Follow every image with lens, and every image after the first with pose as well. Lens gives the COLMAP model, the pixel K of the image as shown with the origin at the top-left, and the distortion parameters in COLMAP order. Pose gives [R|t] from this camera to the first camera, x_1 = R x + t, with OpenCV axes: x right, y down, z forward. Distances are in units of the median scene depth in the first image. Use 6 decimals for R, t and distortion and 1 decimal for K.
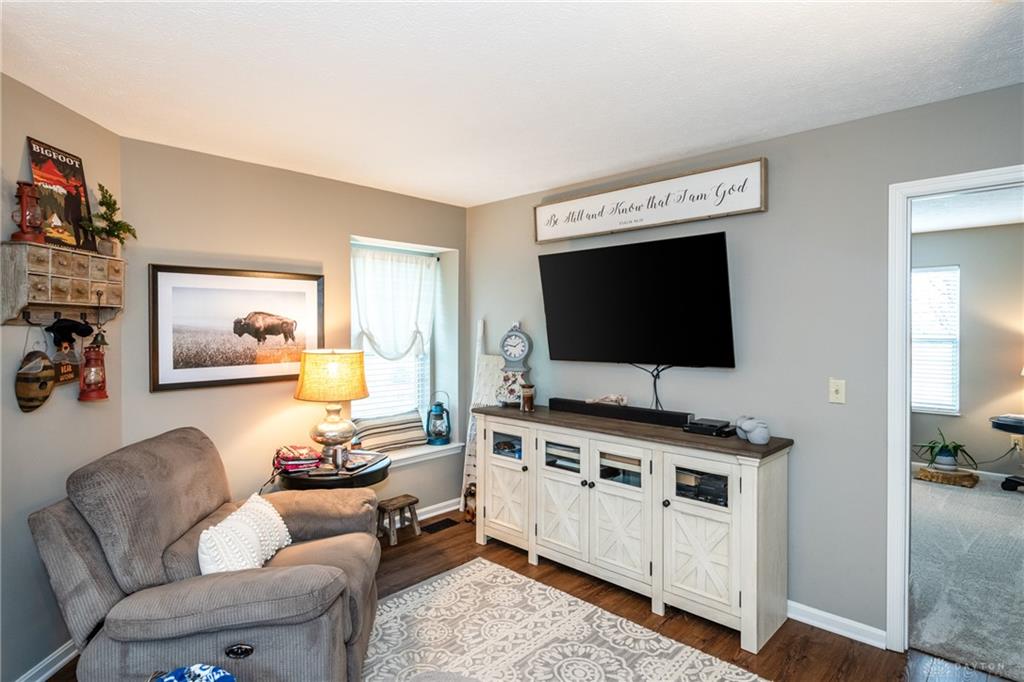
lens RADIAL K [[541.1, 0, 513.3], [0, 541.1, 330.9], [0, 0, 1]] dist [0.034980, -0.022369]
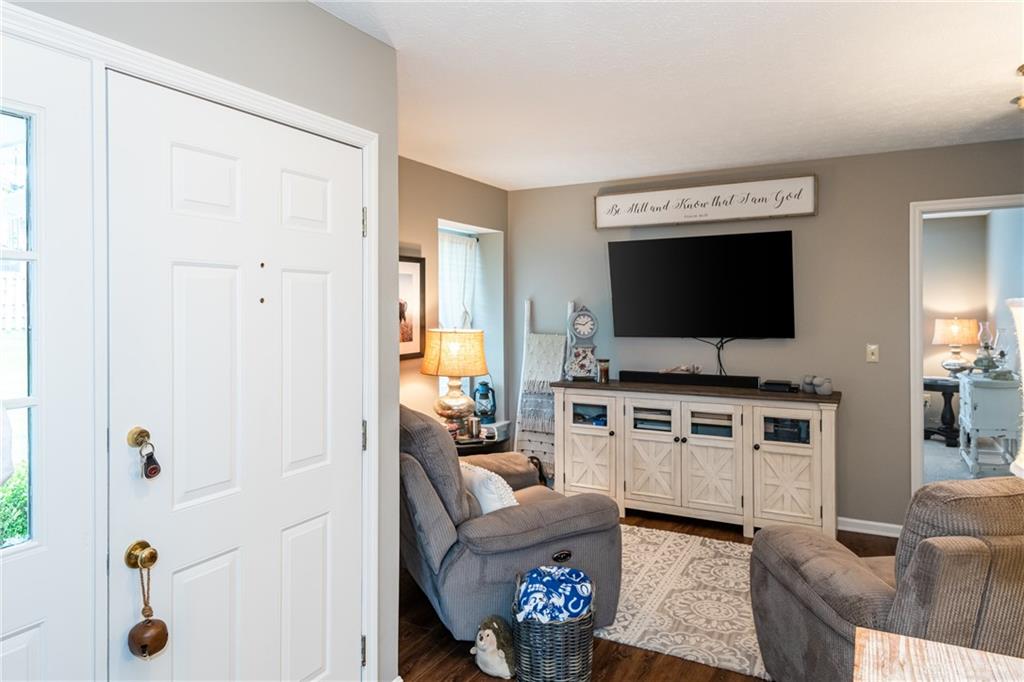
lens RADIAL K [[648.8, 0, 513.4], [0, 648.8, 309.3], [0, 0, 1]] dist [0.021100, -0.001340]
pose [[0.964437, -0.006040, 0.264244, -0.544147], [0.007449, 0.999963, -0.004329, 0.002469], [-0.264208, 0.006144, 0.964446, -0.248003]]
